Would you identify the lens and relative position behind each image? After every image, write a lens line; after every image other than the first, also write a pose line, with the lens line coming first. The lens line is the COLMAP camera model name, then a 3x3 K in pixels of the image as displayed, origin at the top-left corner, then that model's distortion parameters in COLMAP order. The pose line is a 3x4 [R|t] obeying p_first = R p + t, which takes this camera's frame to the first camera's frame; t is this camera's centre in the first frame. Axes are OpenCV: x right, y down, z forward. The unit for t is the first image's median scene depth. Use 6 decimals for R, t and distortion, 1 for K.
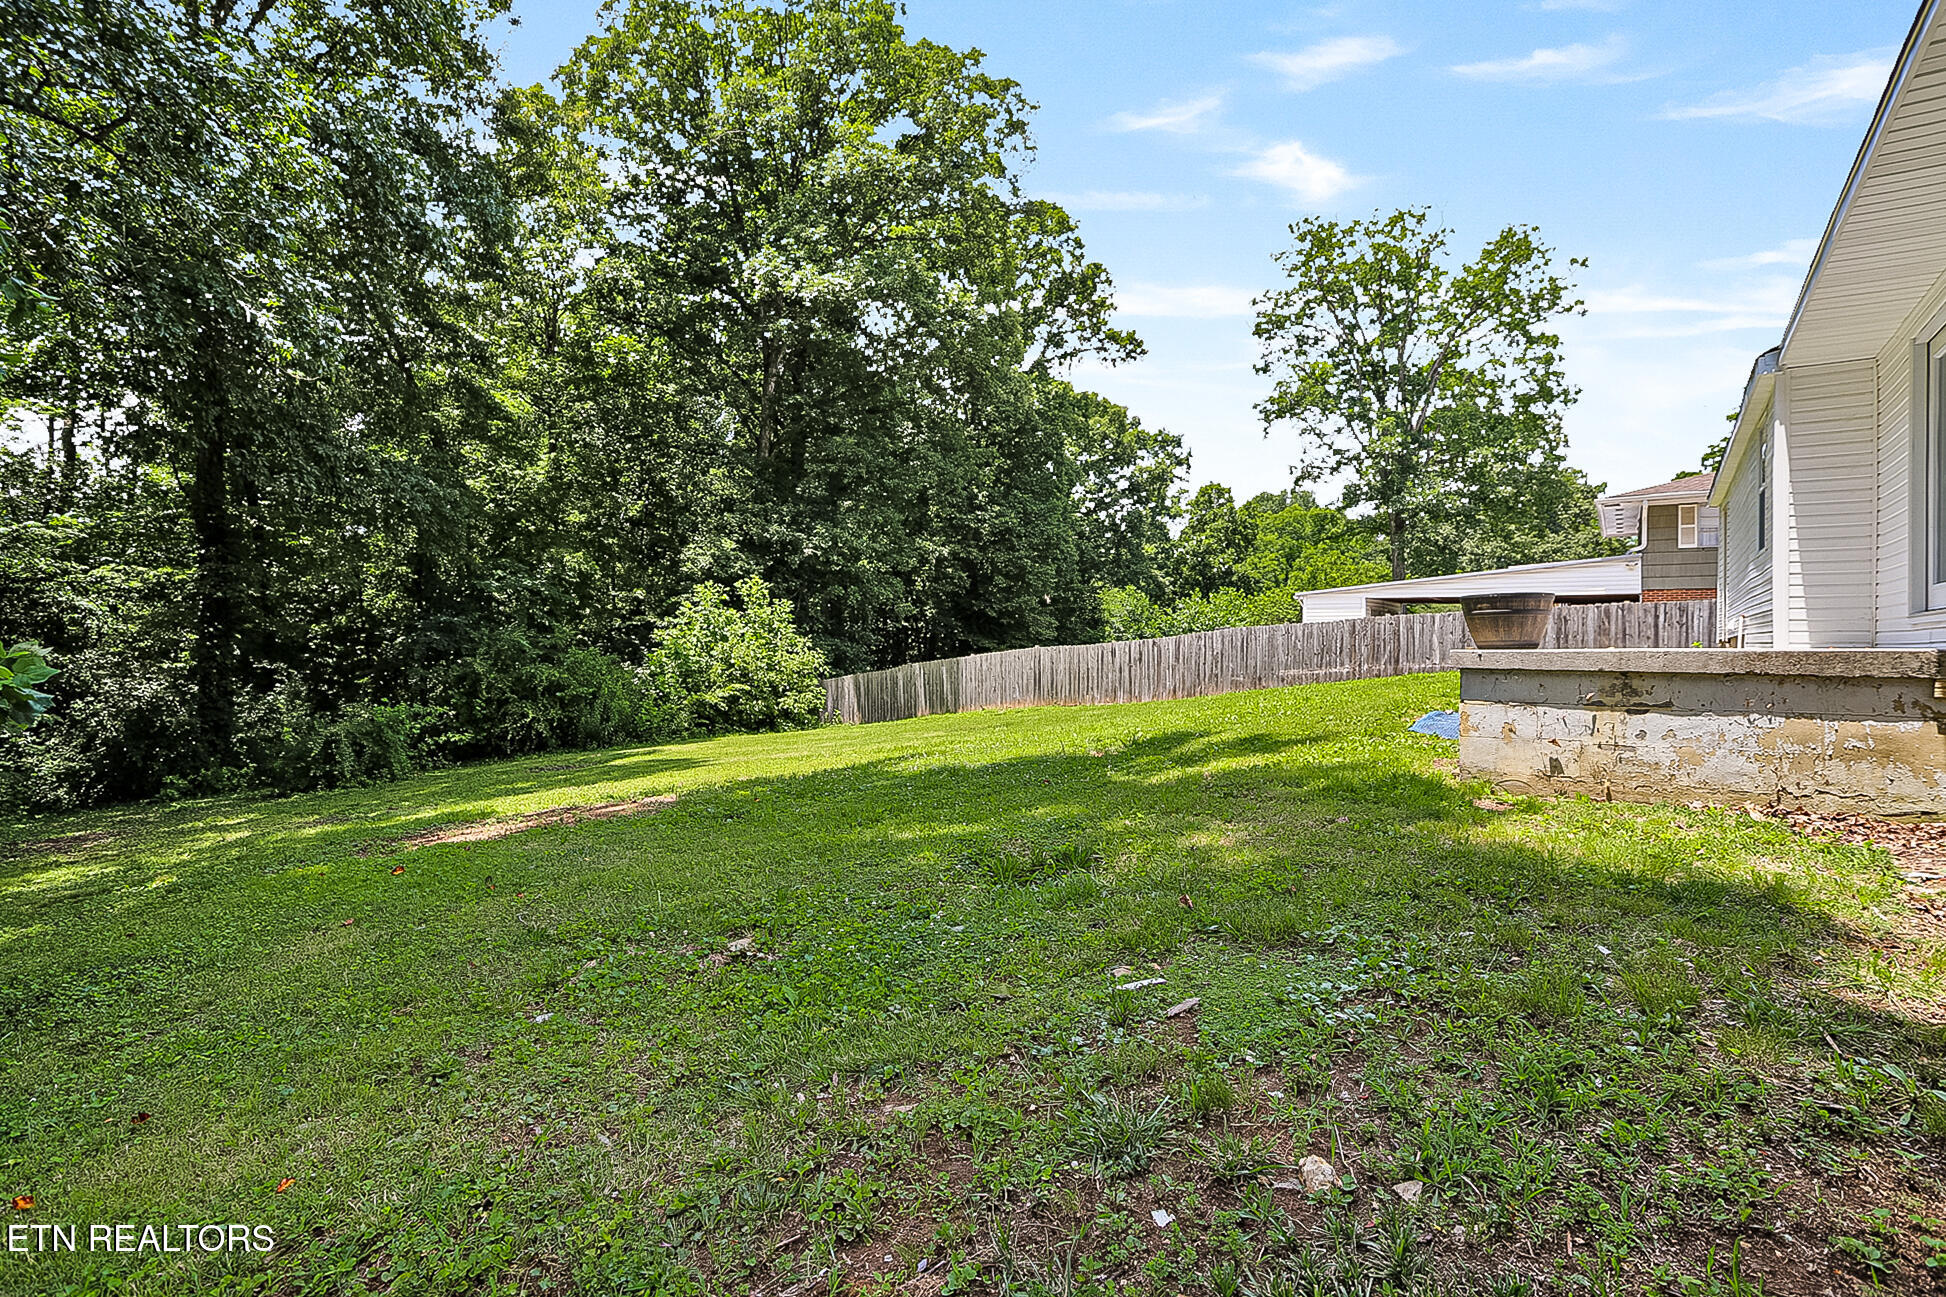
lens RADIAL K [[959.4, 0, 988.6], [0, 959.4, 643.3], [0, 0, 1]] dist [-0.041941, 0.023492]
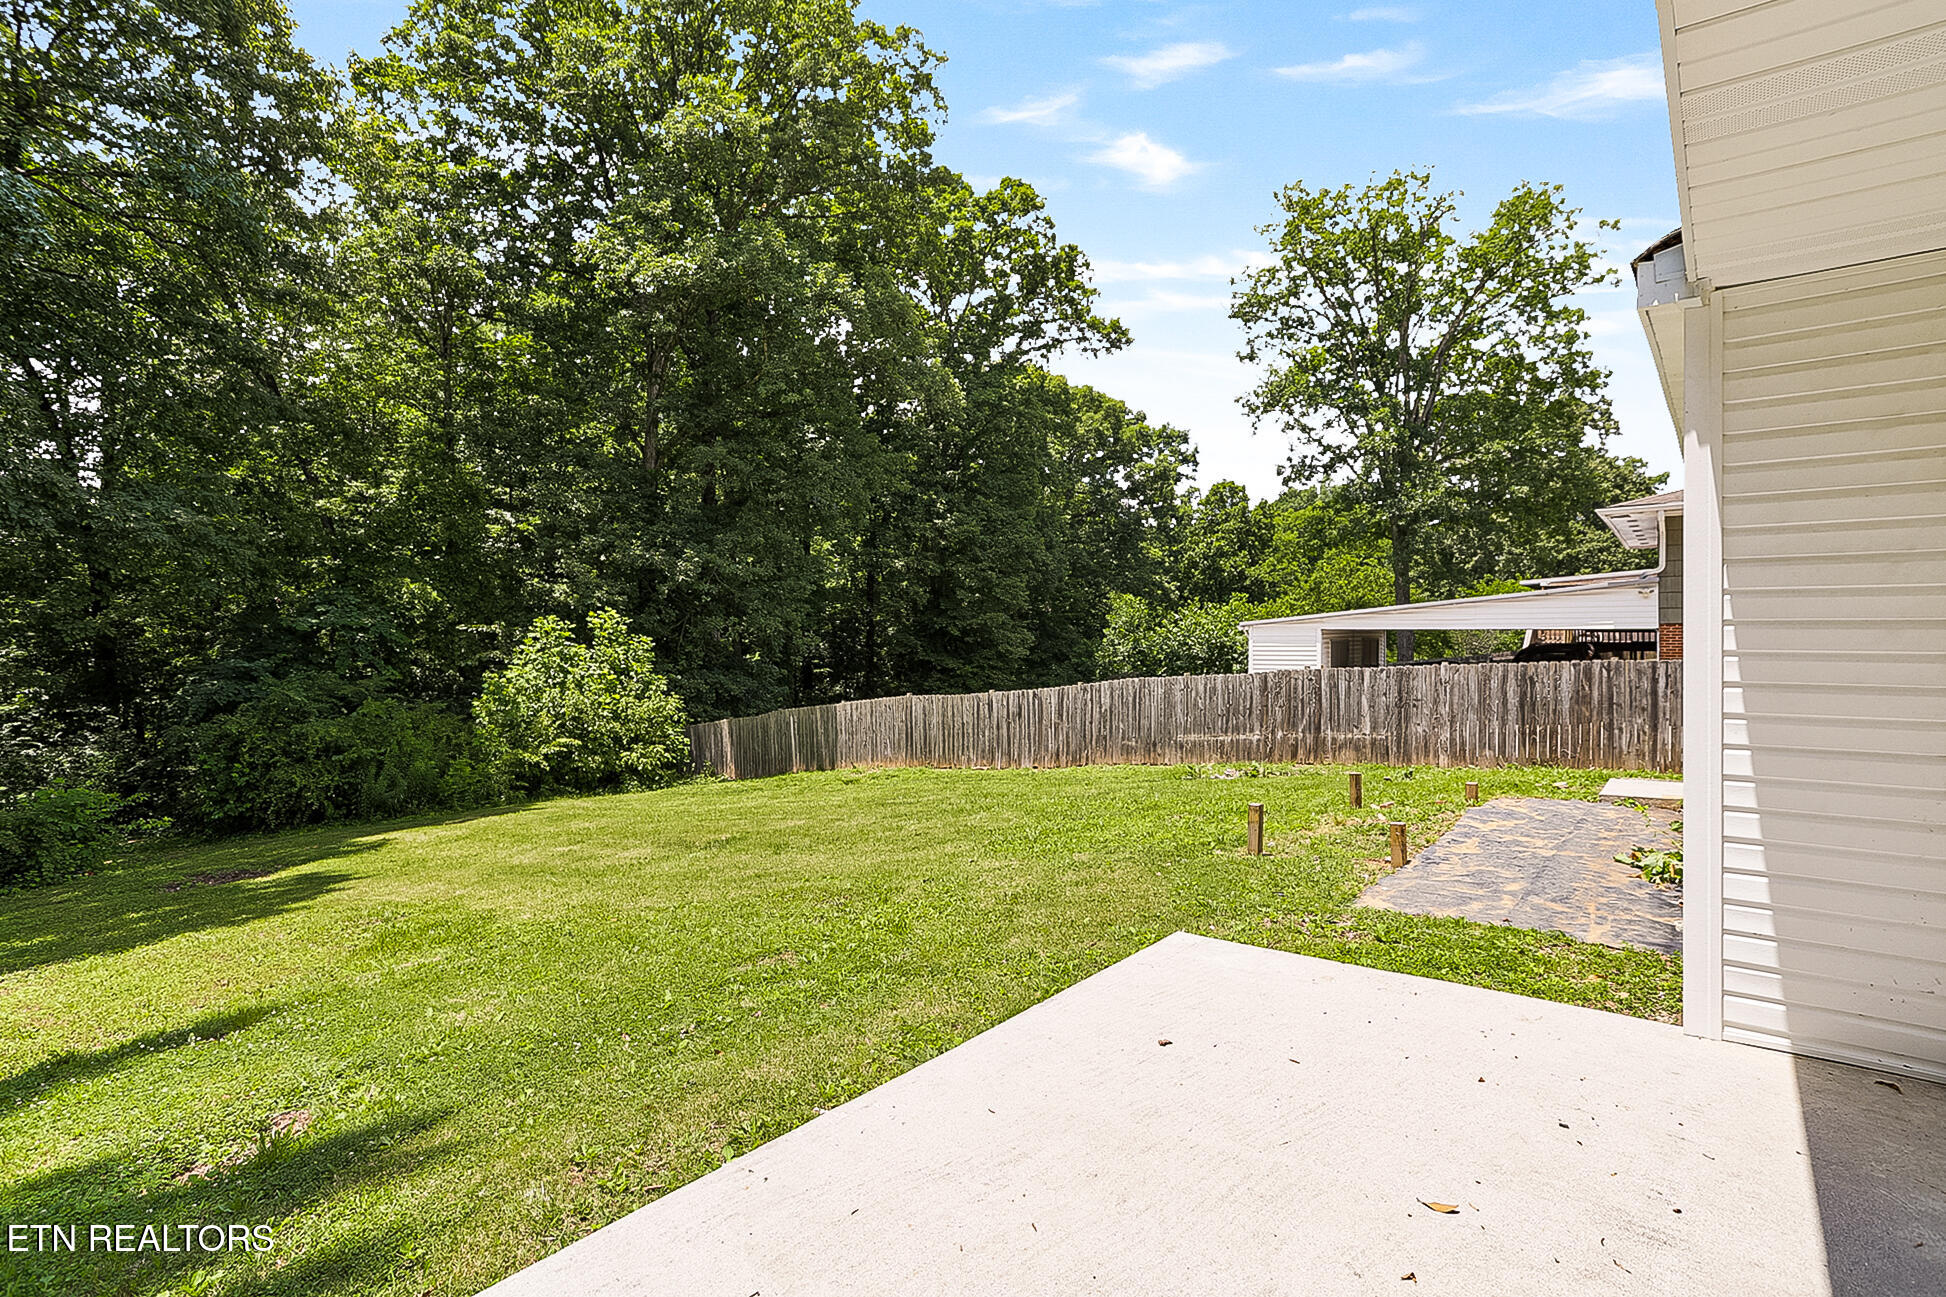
lens RADIAL K [[959.4, 0, 988.6], [0, 959.4, 643.3], [0, 0, 1]] dist [-0.041941, 0.023492]
pose [[0.998591, -0.006384, -0.052681, 0.095507], [0.006589, 0.999971, 0.003715, -0.025567], [0.052656, -0.004056, 0.998604, 0.100896]]
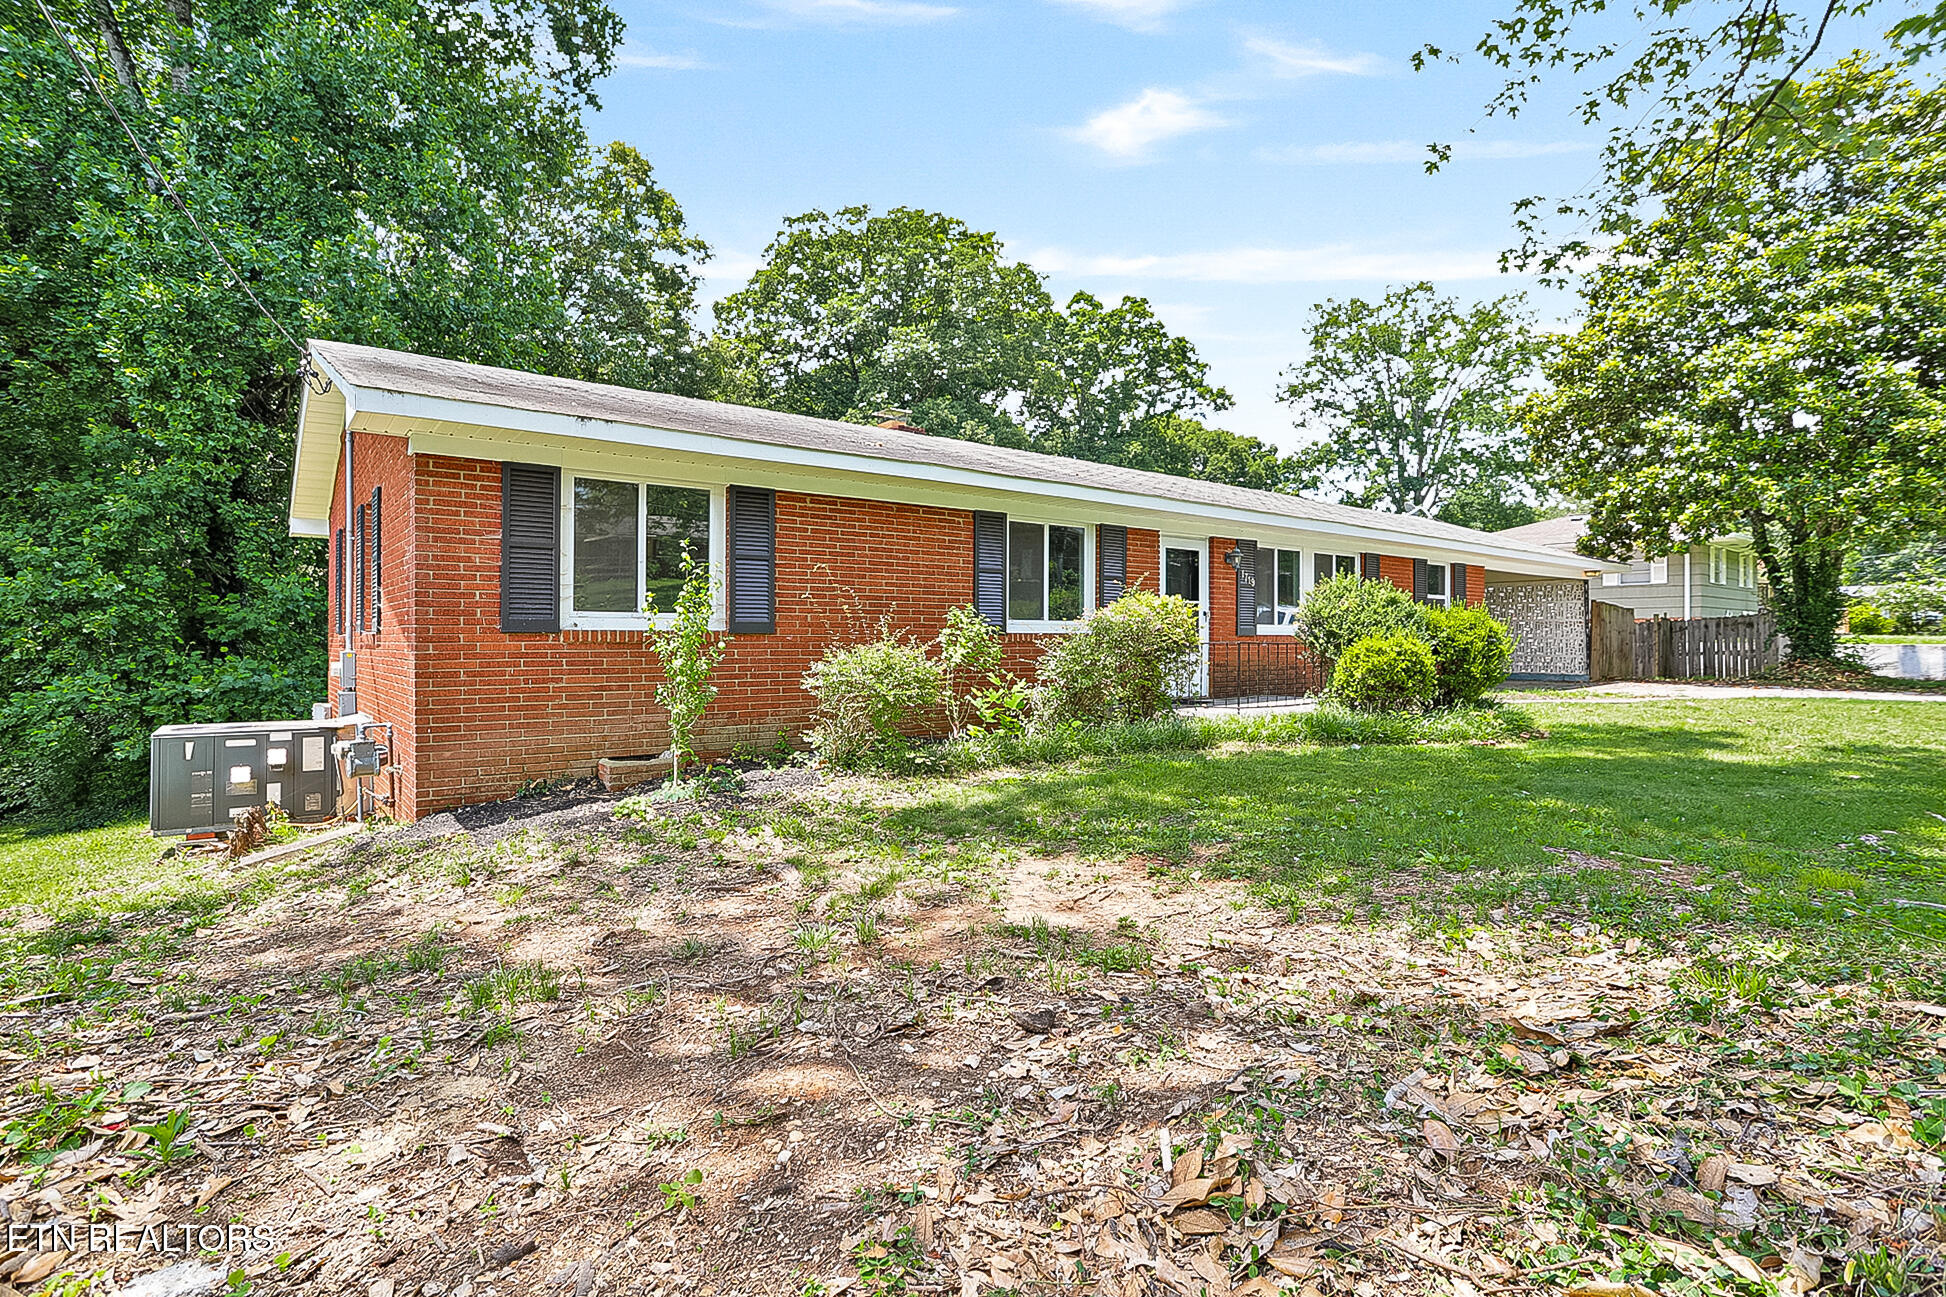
lens RADIAL K [[959.4, 0, 988.6], [0, 959.4, 643.3], [0, 0, 1]] dist [-0.041941, 0.023492]
pose [[0.961466, -0.001238, -0.274919, 0.253791], [0.001291, 0.999999, 0.000012, -0.014835], [0.274919, -0.000366, 0.961467, -0.272110]]
